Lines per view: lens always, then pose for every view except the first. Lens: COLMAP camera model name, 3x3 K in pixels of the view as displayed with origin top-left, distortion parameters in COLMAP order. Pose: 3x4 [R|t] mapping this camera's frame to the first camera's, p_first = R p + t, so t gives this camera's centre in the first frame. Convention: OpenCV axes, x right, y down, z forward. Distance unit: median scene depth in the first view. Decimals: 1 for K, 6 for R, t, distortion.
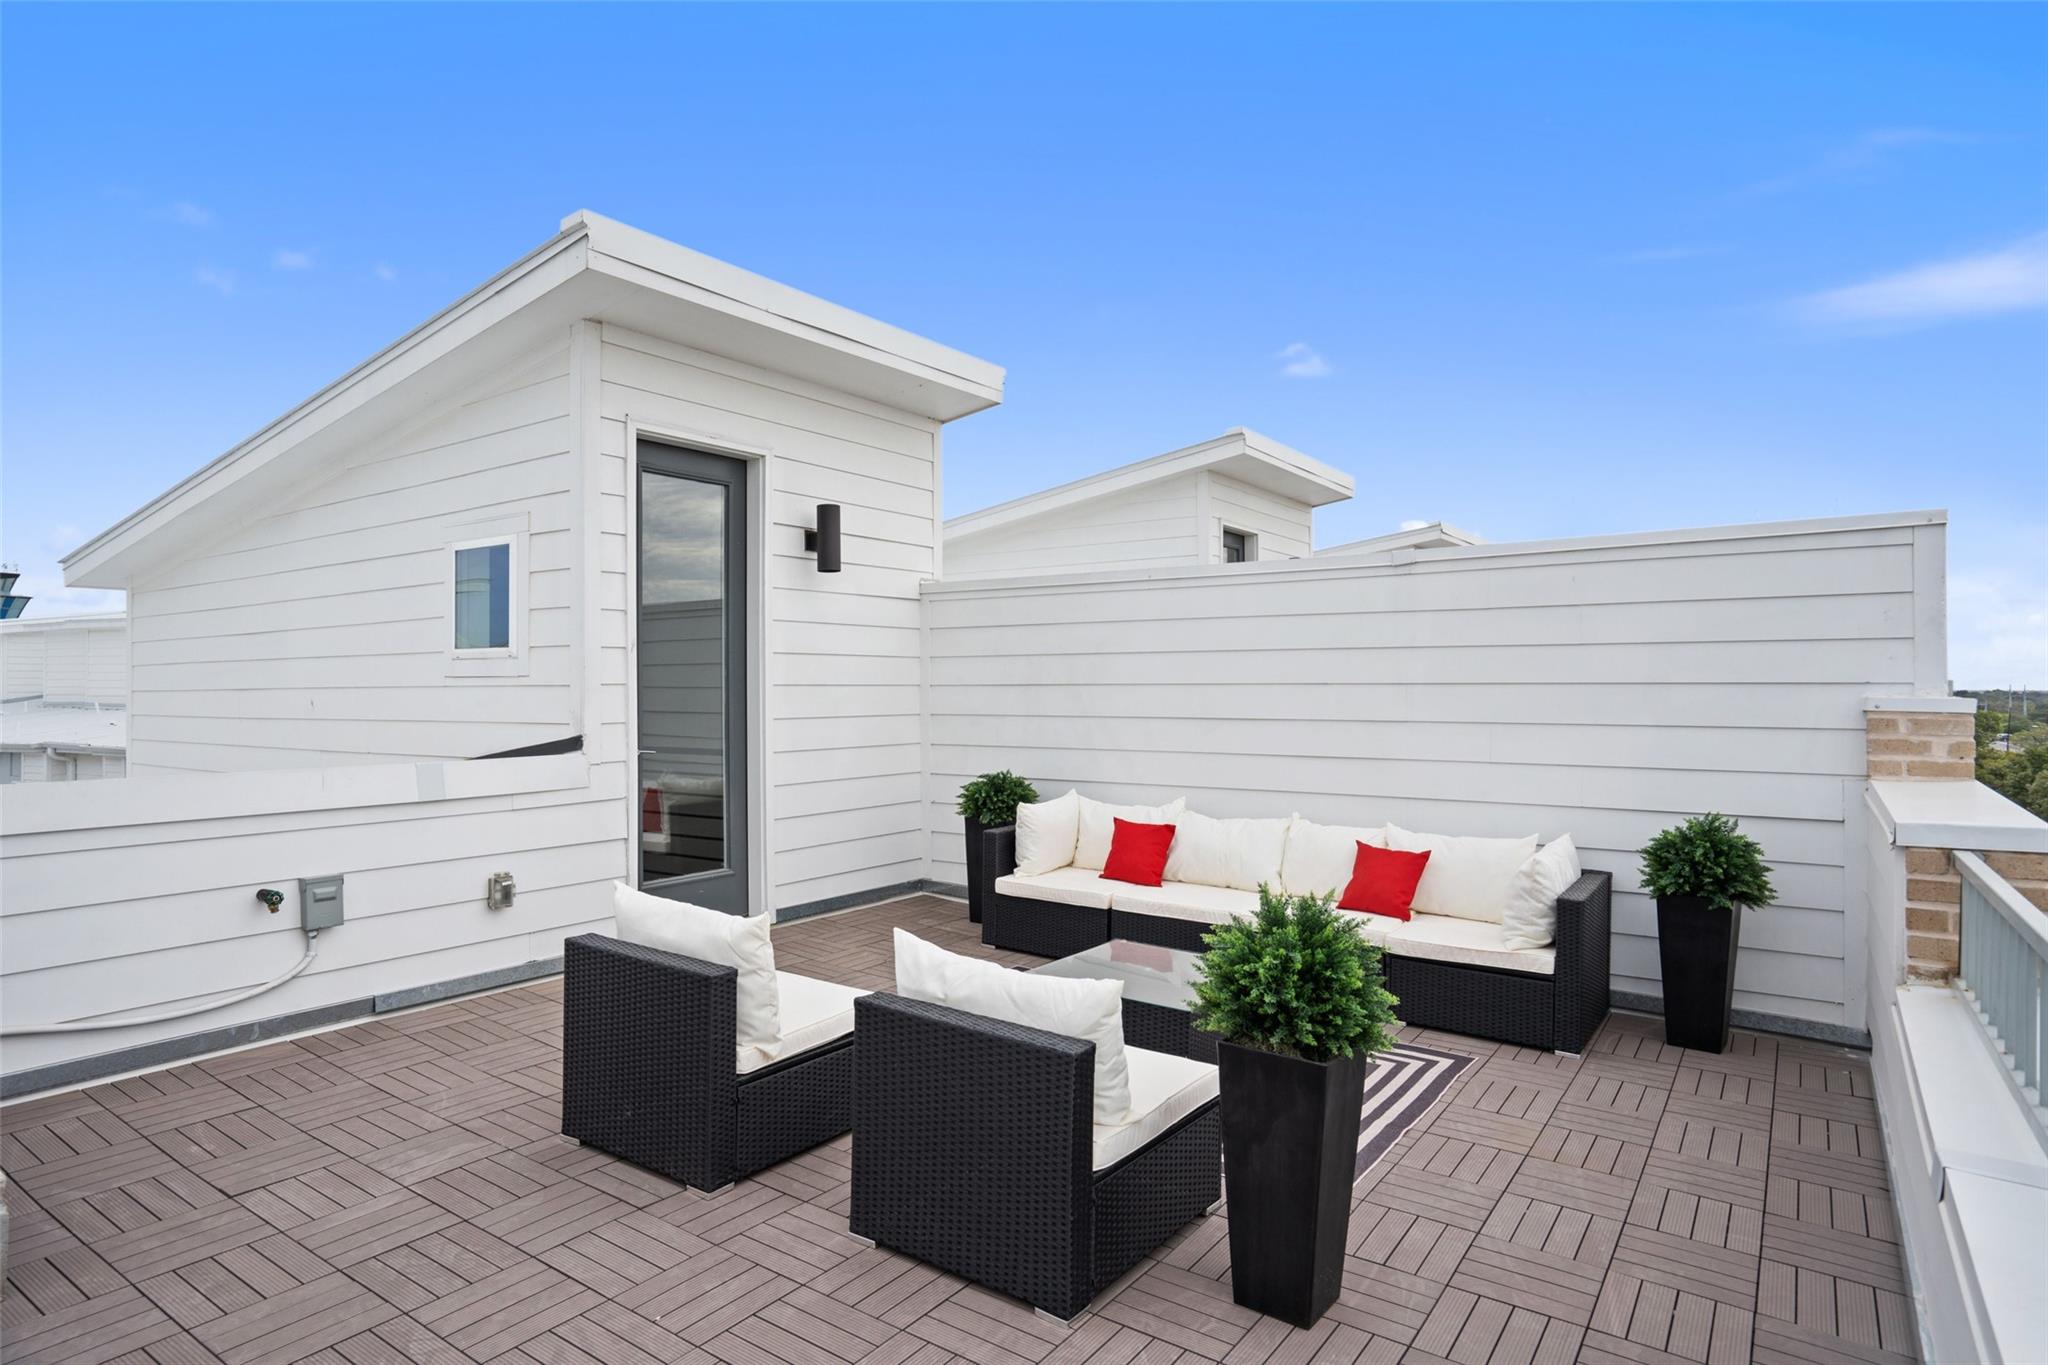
lens RADIAL K [[1131.2, 0, 1033.1], [0, 1131.2, 685.8], [0, 0, 1]] dist [-0.014477, 0.000322]
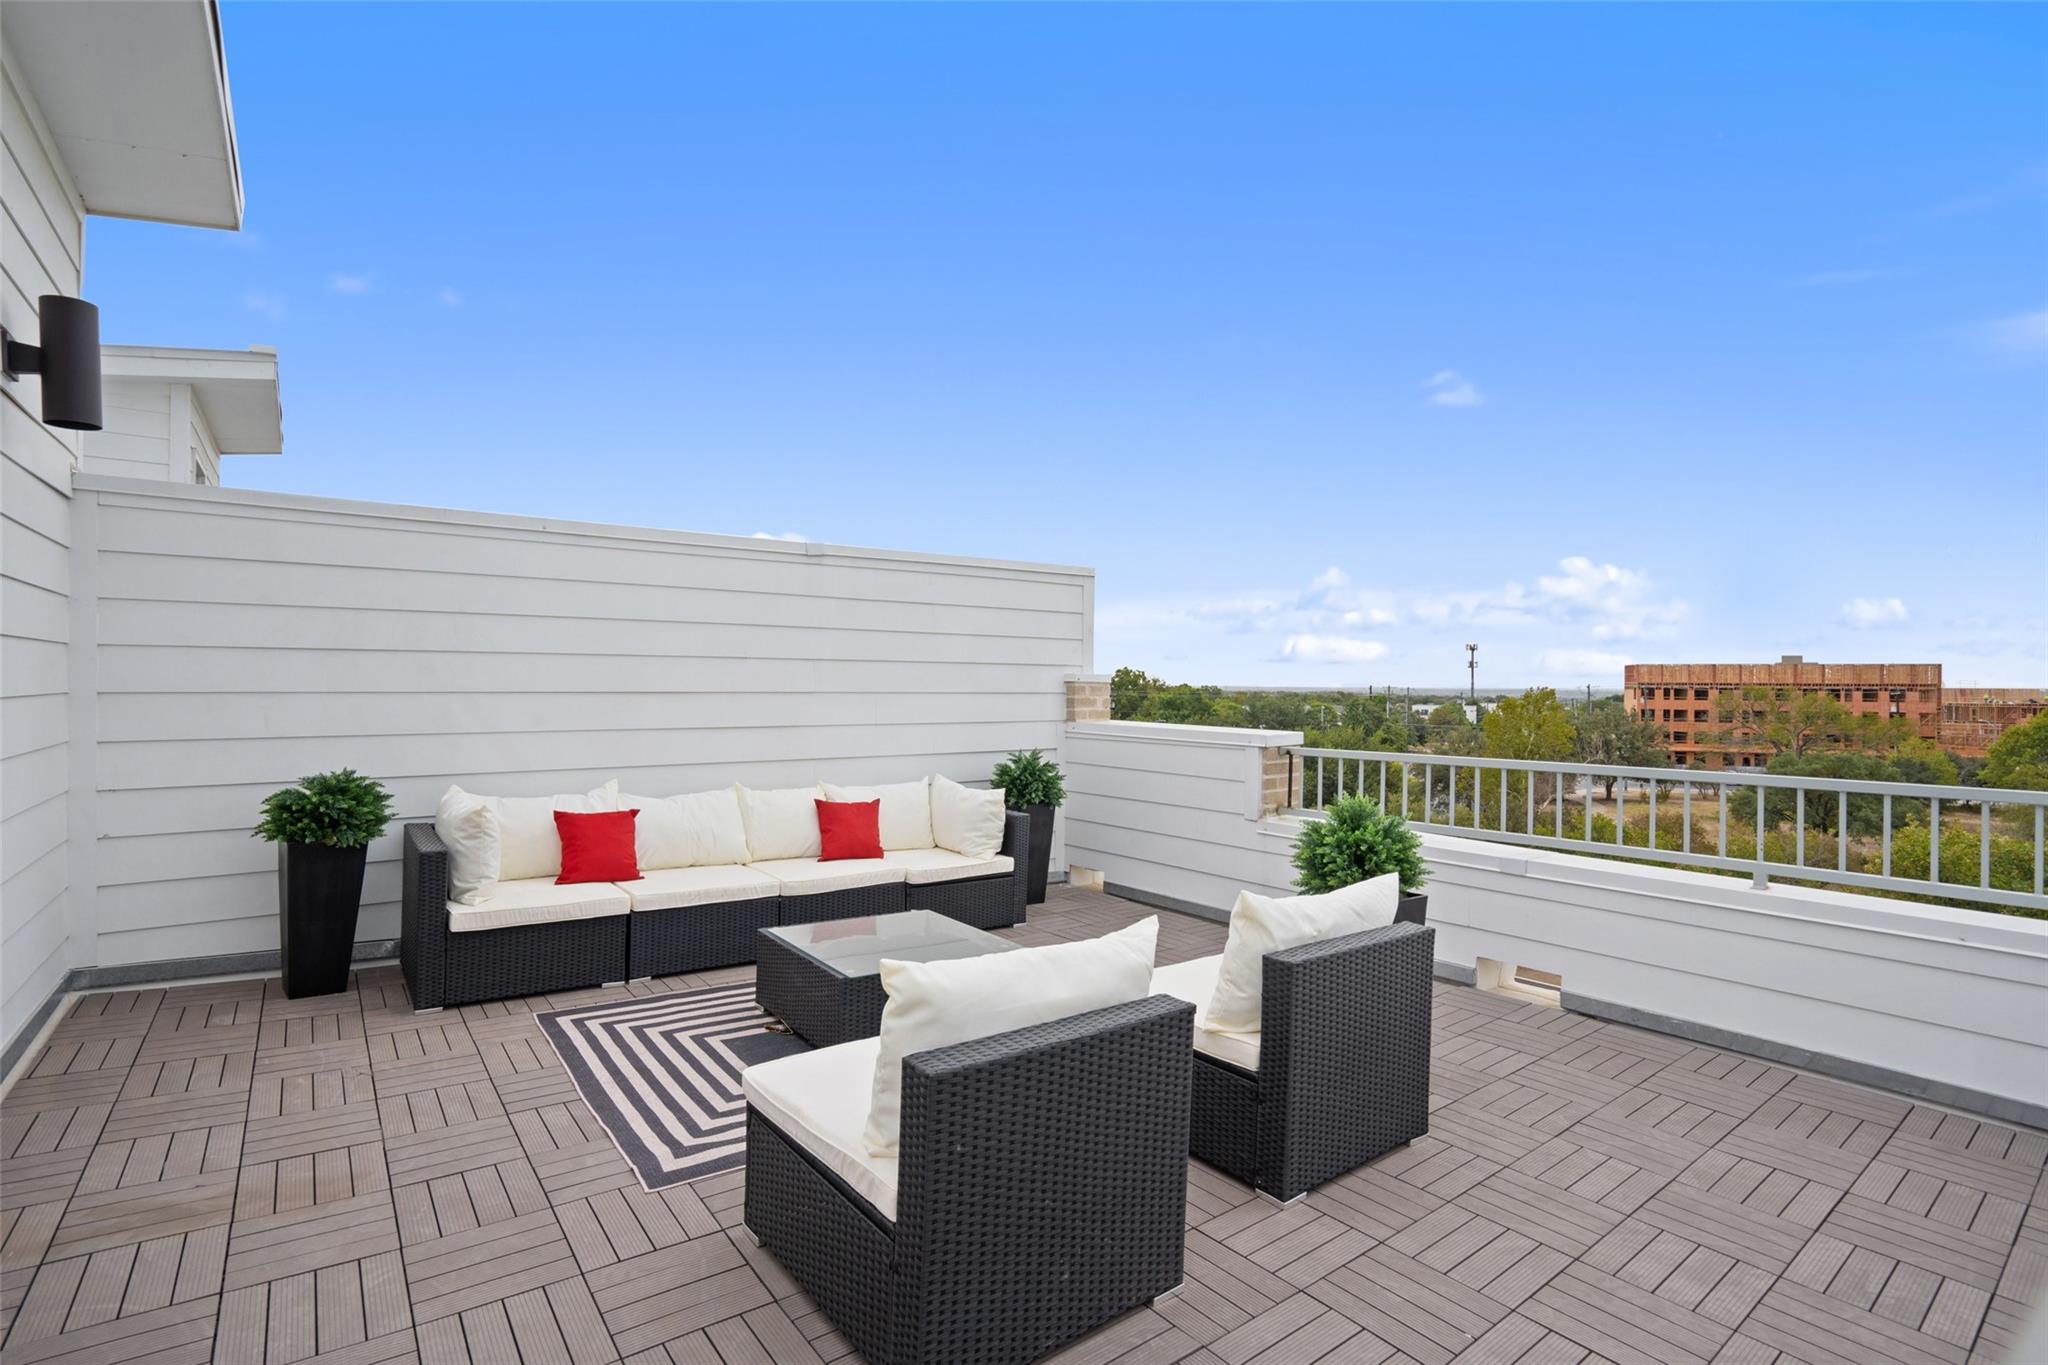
lens RADIAL K [[947.9, 0, 1026.5], [0, 947.9, 687.5], [0, 0, 1]] dist [-0.041013, 0.001819]
pose [[0.317409, -0.001122, 0.948288, -0.620700], [-0.009084, 0.999950, 0.004224, 0.025217], [-0.948245, -0.009955, 0.317383, 0.601712]]
